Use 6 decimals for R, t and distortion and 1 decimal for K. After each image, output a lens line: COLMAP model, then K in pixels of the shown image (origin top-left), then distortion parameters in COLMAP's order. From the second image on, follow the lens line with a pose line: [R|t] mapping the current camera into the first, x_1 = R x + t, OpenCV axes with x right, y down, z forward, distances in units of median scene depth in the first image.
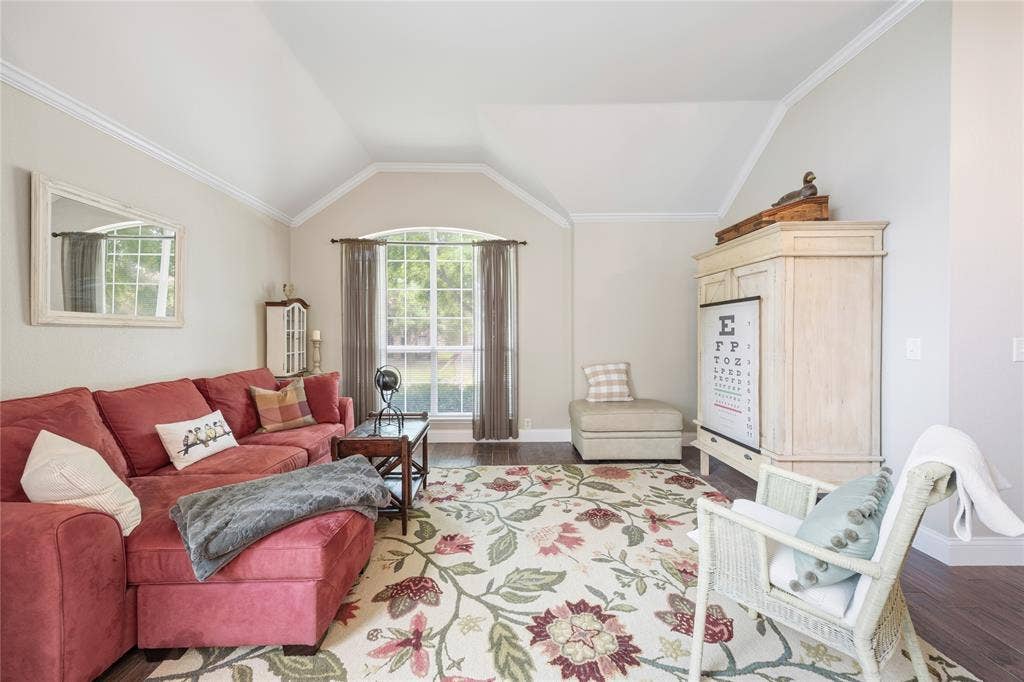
lens RADIAL K [[395.8, 0, 506.7], [0, 395.8, 333.0], [0, 0, 1]] dist [0.015074, 0.000410]
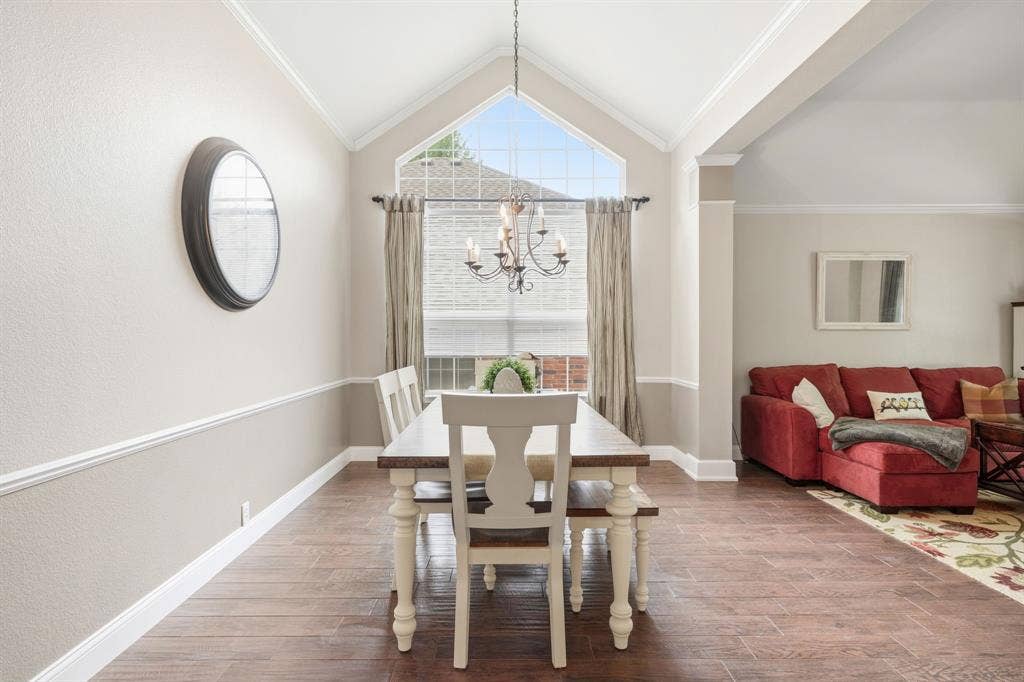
lens RADIAL K [[525.6, 0, 508.5], [0, 525.6, 340.1], [0, 0, 1]] dist [0.002254, -0.002005]
pose [[-0.009583, 0.006854, -0.999931, 1.151616], [0.002129, 0.999974, 0.006834, 0.006607], [0.999952, -0.002063, -0.009597, -0.391170]]
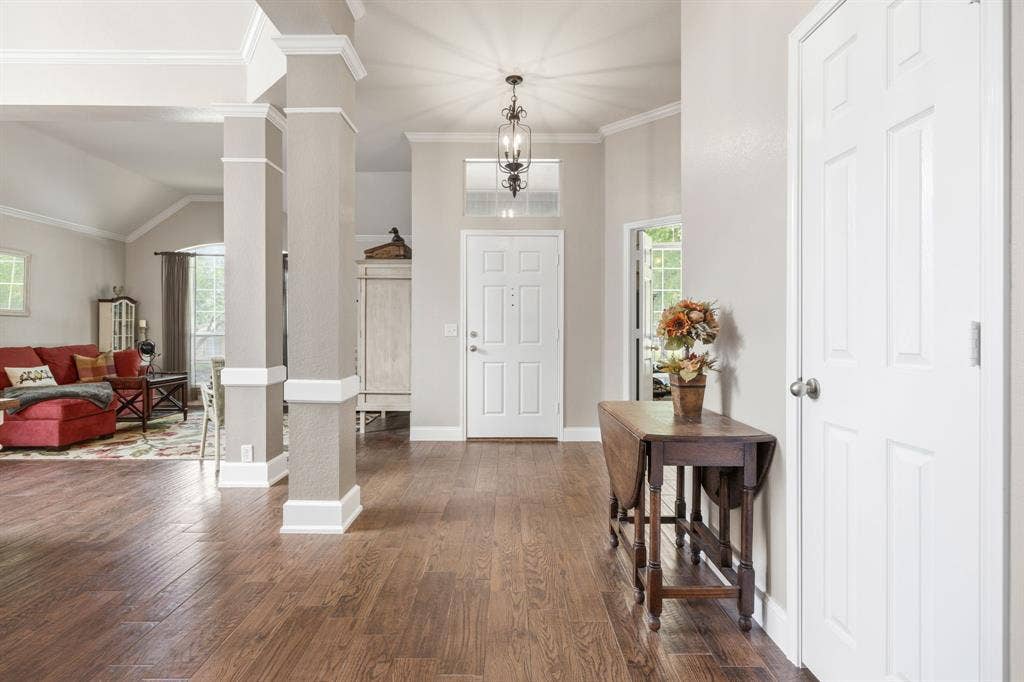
lens RADIAL K [[487.0, 0, 511.8], [0, 487.0, 330.8], [0, 0, 1]] dist [-0.005734, -0.001515]
pose [[0.999862, 0.005969, 0.015505, 1.329440], [-0.005956, 0.999982, -0.000862, 0.042190], [-0.015510, 0.000770, 0.999879, -1.179492]]
